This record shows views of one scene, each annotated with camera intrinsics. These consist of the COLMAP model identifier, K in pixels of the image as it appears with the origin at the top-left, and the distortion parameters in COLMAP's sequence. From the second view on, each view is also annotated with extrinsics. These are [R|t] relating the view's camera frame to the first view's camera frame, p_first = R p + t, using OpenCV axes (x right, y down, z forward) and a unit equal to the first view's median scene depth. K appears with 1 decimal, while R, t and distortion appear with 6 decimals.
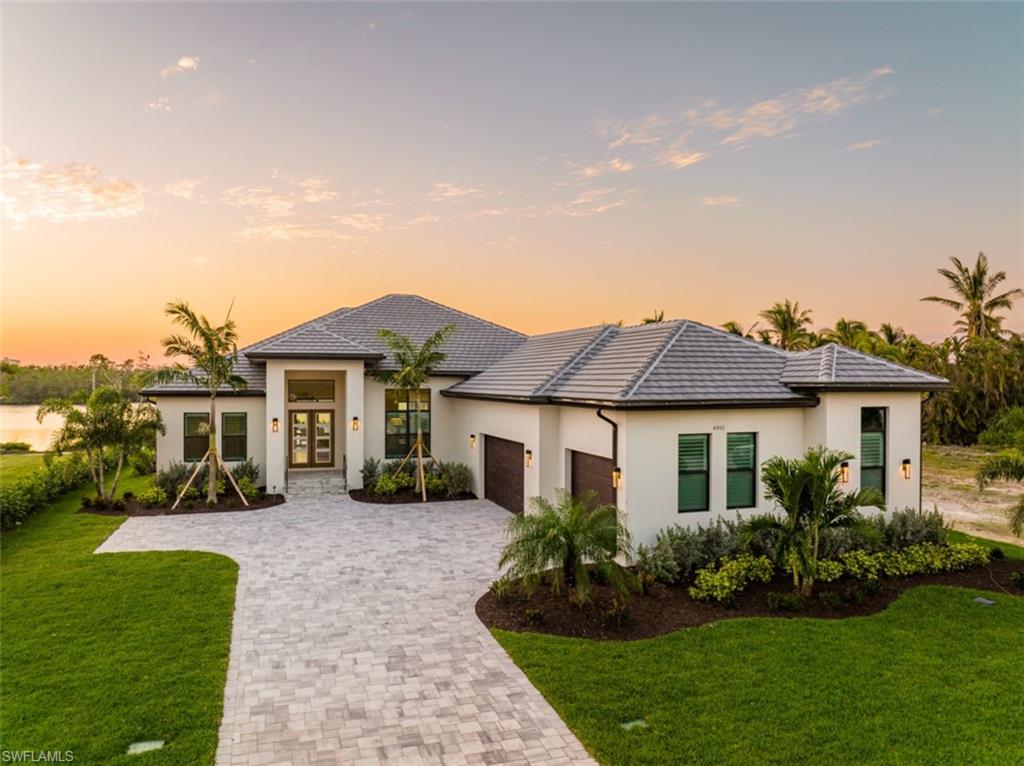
lens RADIAL K [[725.5, 0, 512.0], [0, 725.5, 383.0], [0, 0, 1]] dist [-0.039373, 0.001926]
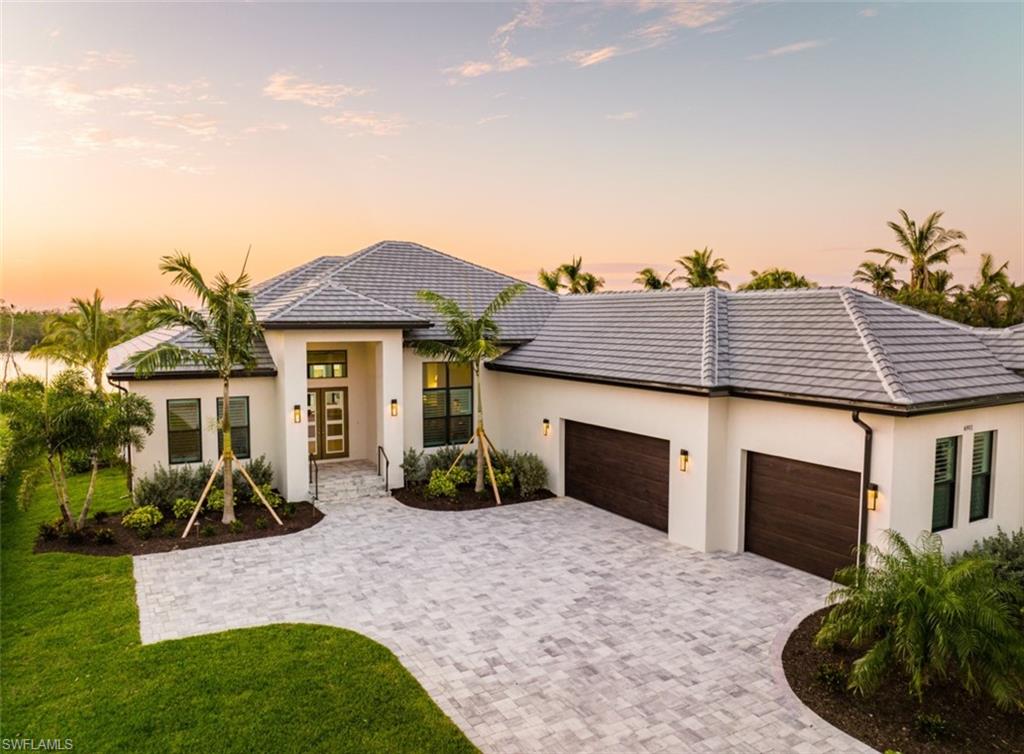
lens RADIAL K [[726.0, 0, 512.0], [0, 726.0, 377.0], [0, 0, 1]] dist [-0.042055, -0.000337]
pose [[0.981734, -0.016761, 0.189517, -0.252310], [0.002785, 0.997271, 0.073772, -0.038581], [-0.190237, -0.071896, 0.979102, 0.203780]]
